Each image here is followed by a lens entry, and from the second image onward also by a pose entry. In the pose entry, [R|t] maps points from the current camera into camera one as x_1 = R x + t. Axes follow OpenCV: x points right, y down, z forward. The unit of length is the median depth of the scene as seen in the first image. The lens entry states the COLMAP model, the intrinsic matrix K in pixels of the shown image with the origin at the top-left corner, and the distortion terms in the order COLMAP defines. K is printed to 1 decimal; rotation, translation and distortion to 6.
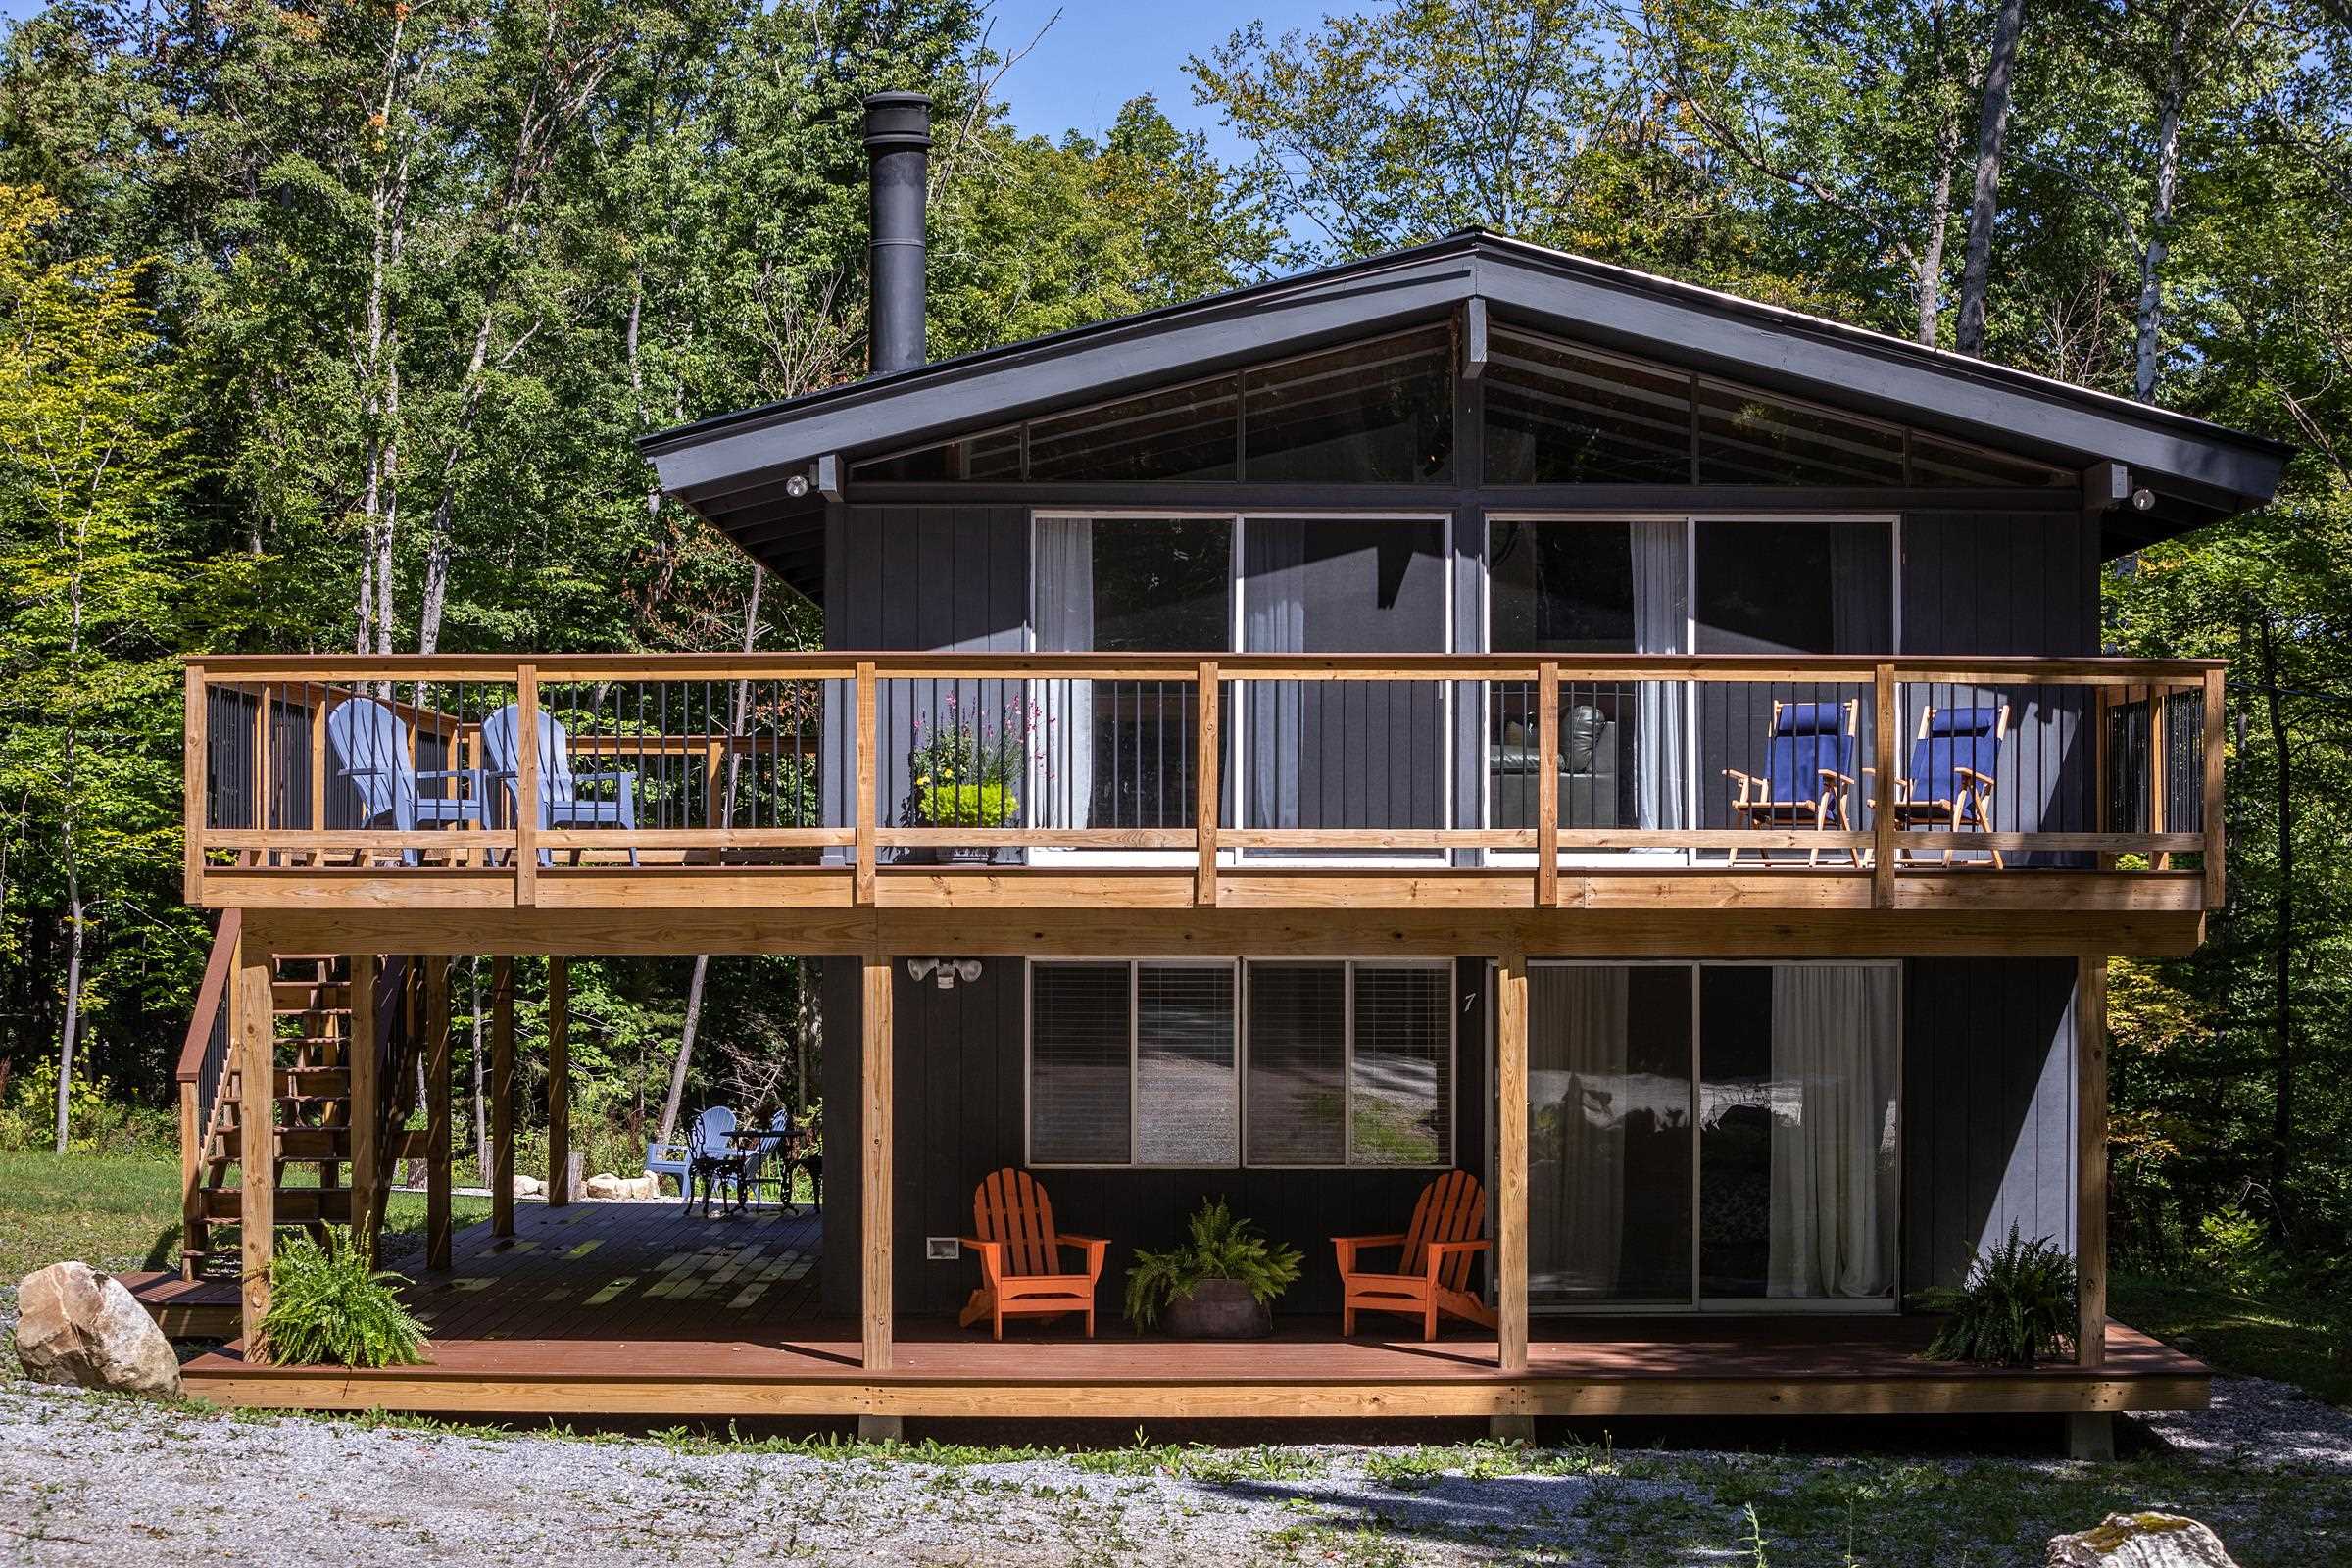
lens RADIAL K [[4905.7, 0, 1176.8], [0, 4905.7, 785.6], [0, 0, 1]] dist [-0.153654, -0.100973]
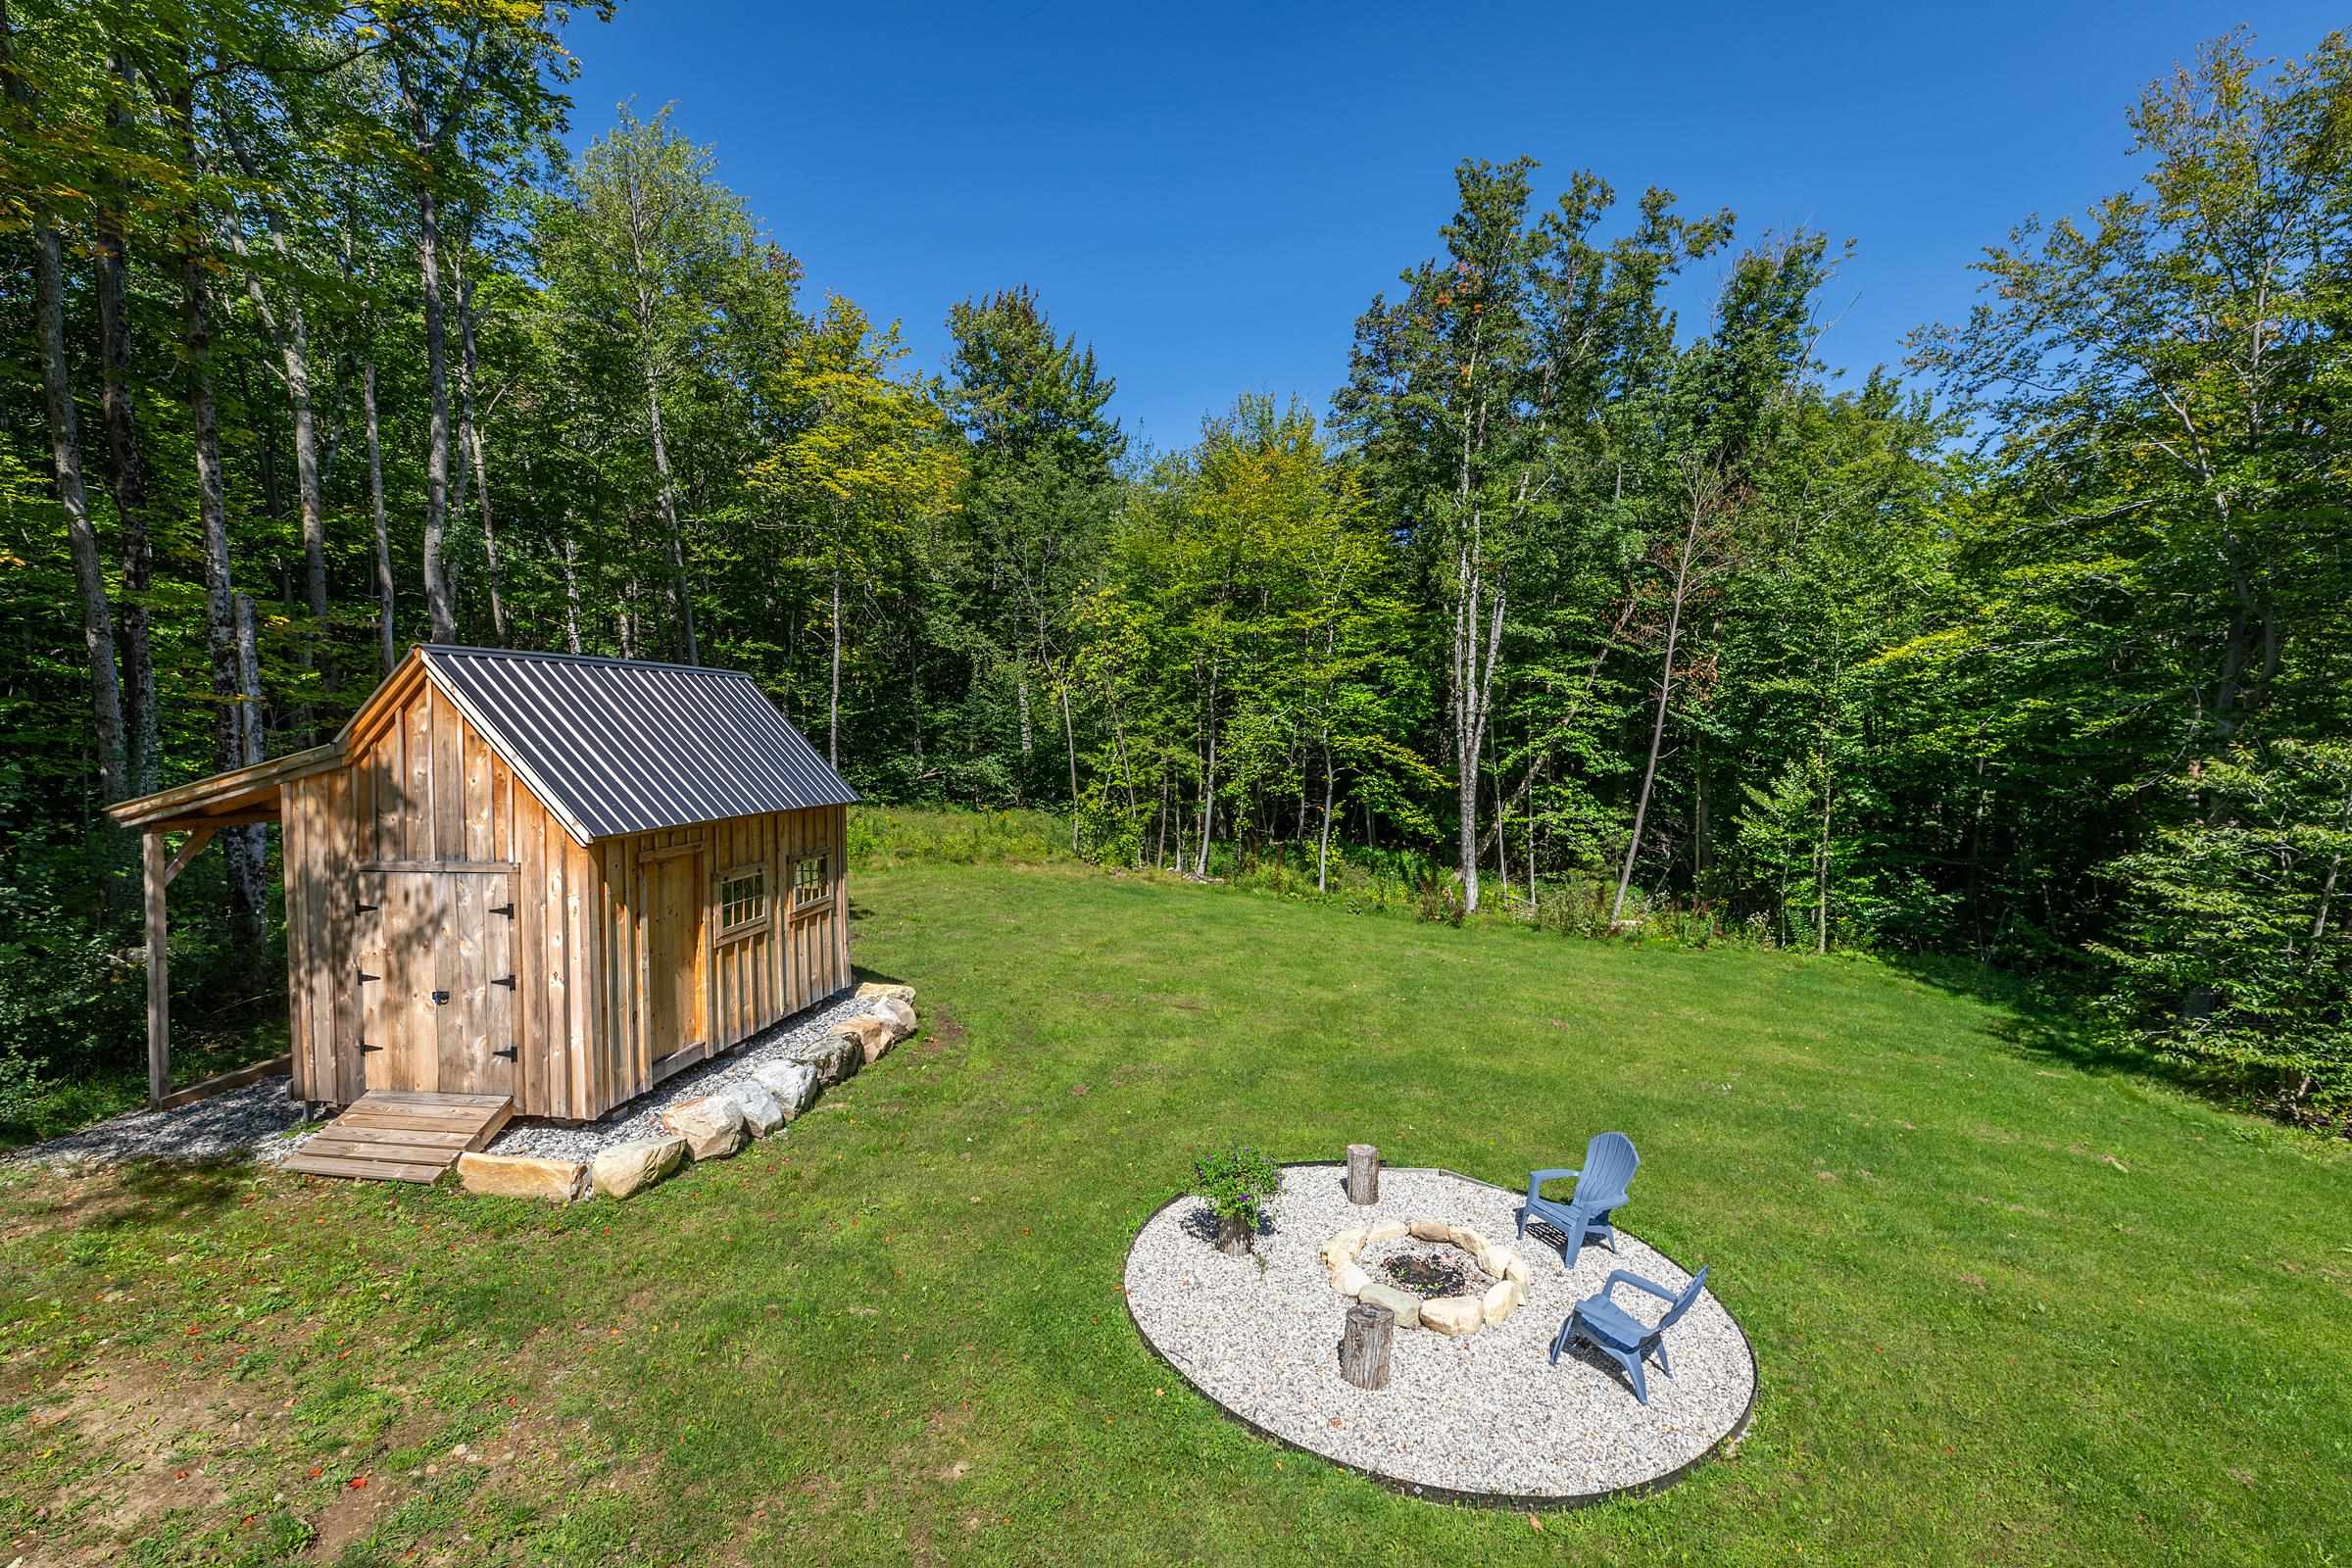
lens RADIAL K [[1060.1, 0, 1164.8], [0, 1060.1, 782.7], [0, 0, 1]] dist [-0.000018, 0.001052]
pose [[0.865733, 0.026893, -0.499783, -0.051185], [0.016375, 0.996499, 0.081985, -0.010665], [0.500238, -0.079161, 0.862262, 0.548758]]
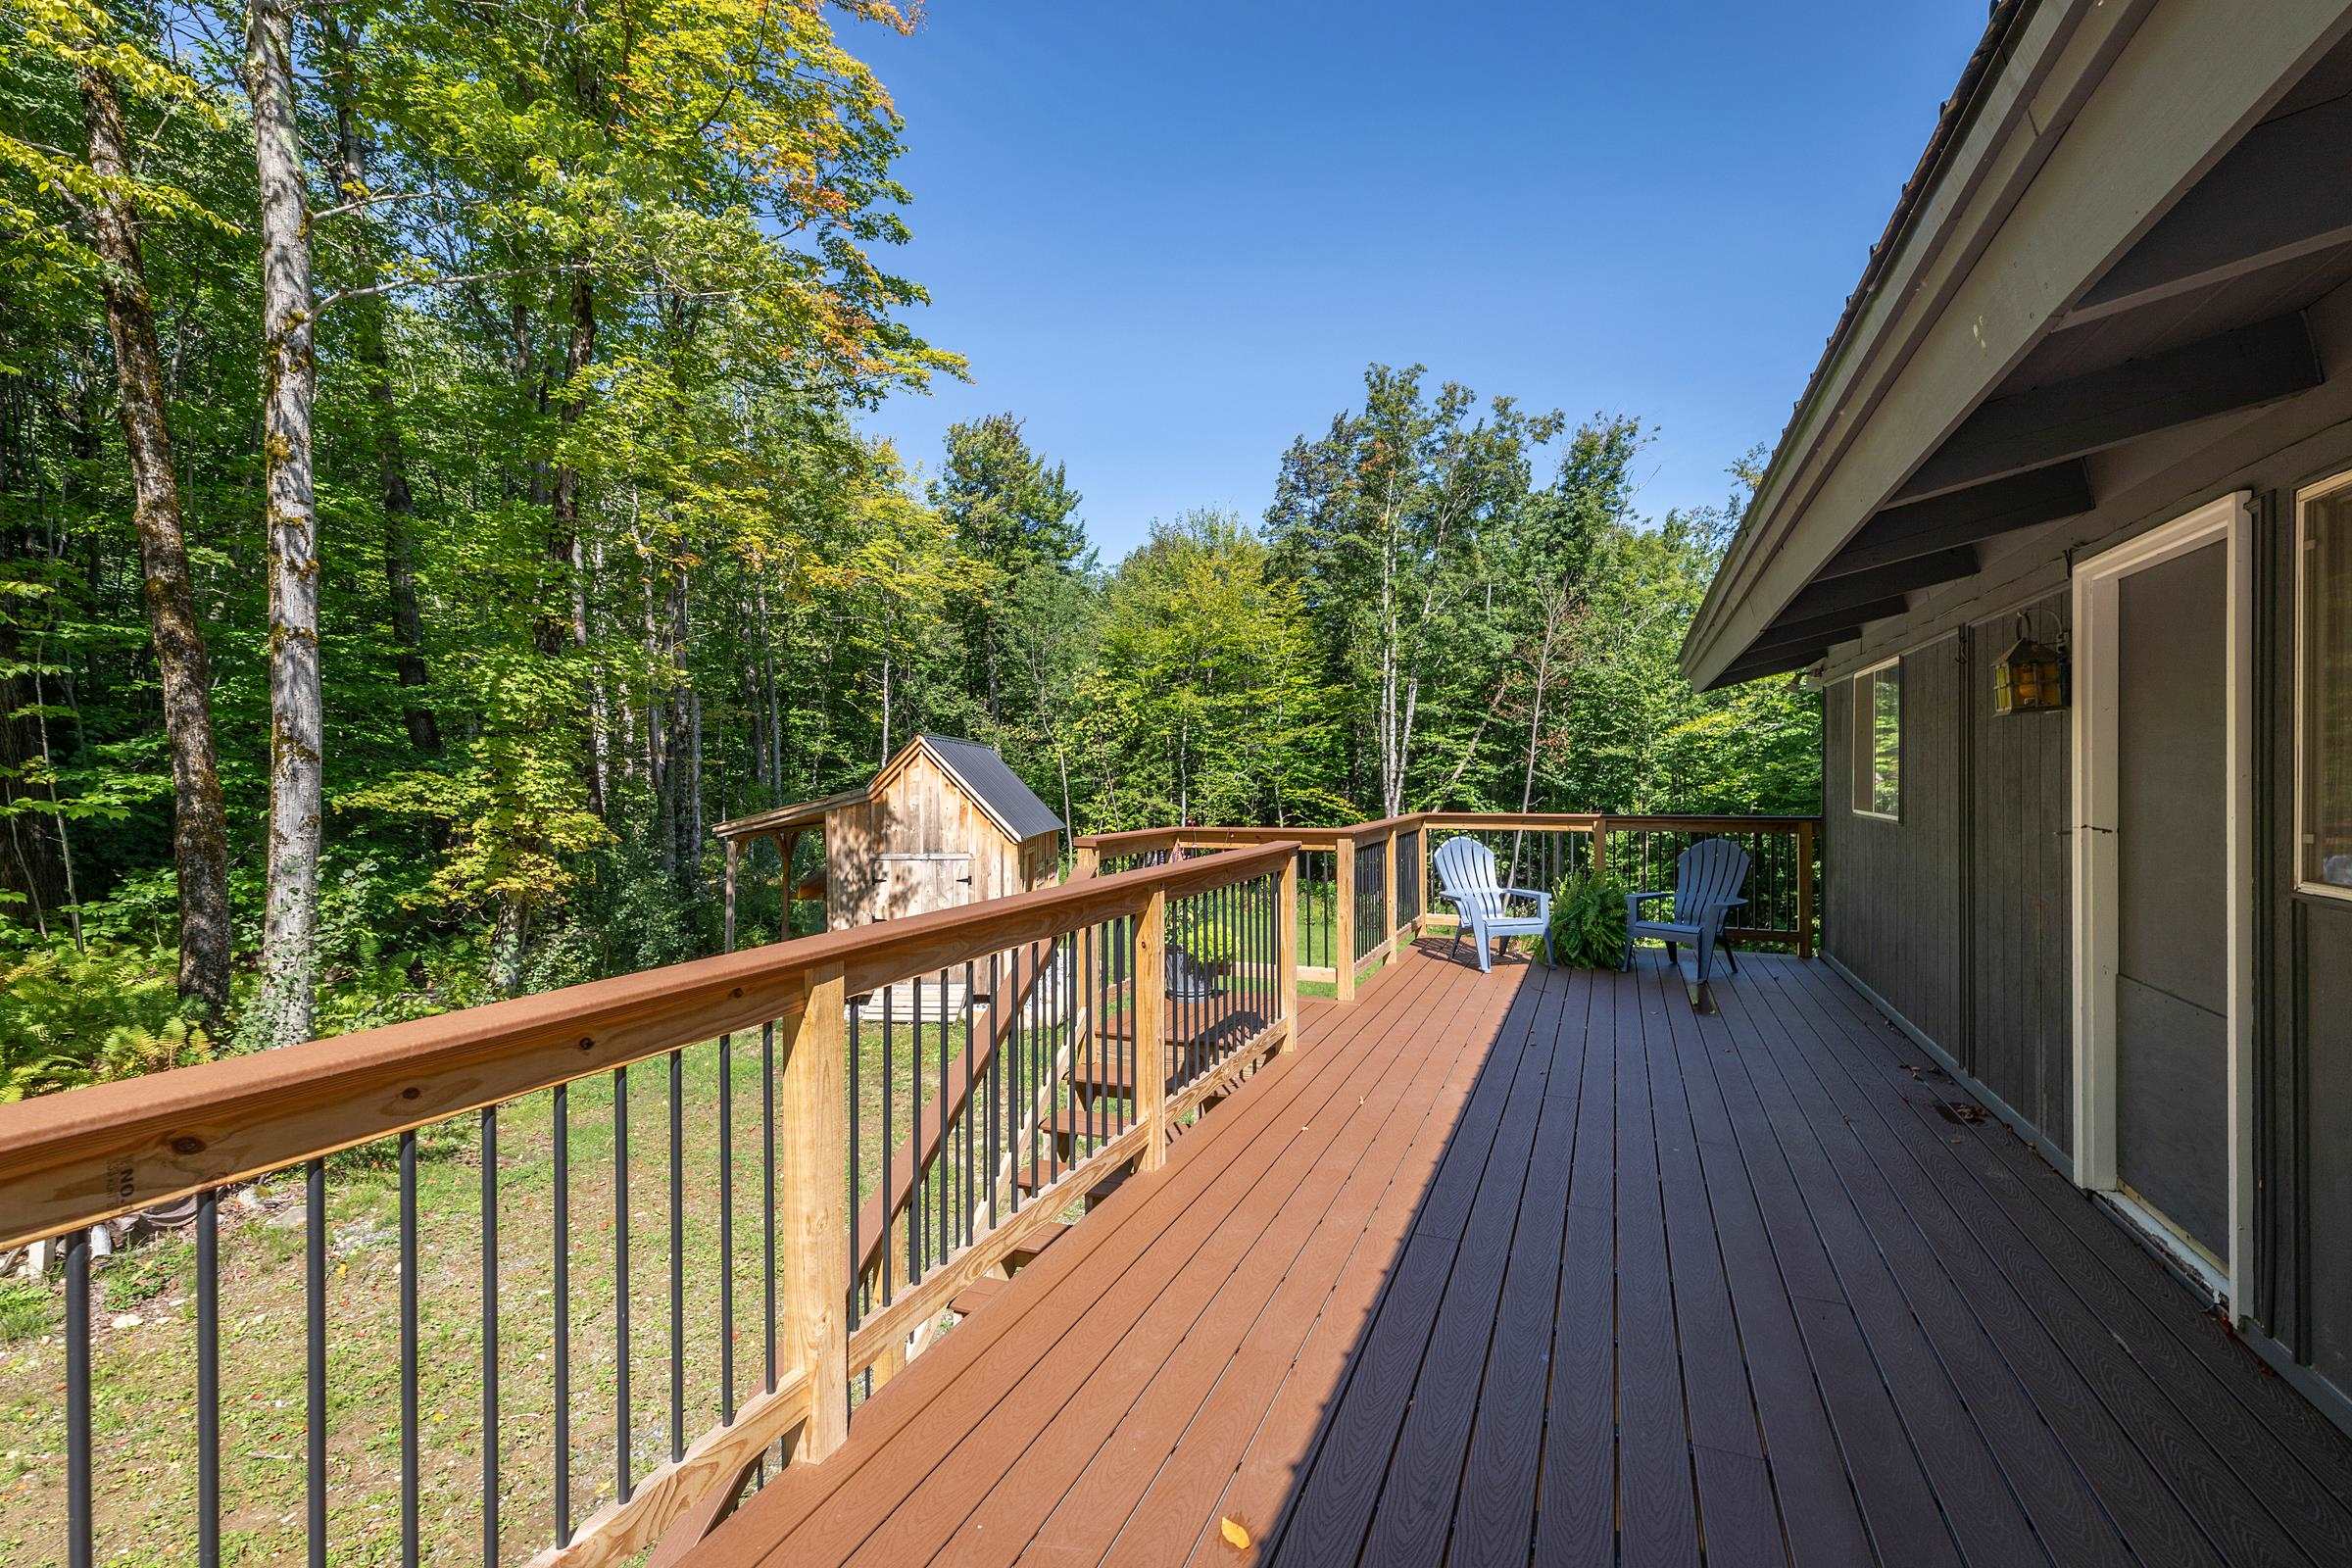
lens RADIAL K [[1050.5, 0, 1181.1], [0, 1050.5, 788.7], [0, 0, 1]] dist [0.000132, 0.000445]
pose [[0.927534, 0.002490, -0.373731, -0.054675], [0.012124, 0.999251, 0.036748, -0.013871], [0.373542, -0.038616, 0.926809, 0.425736]]
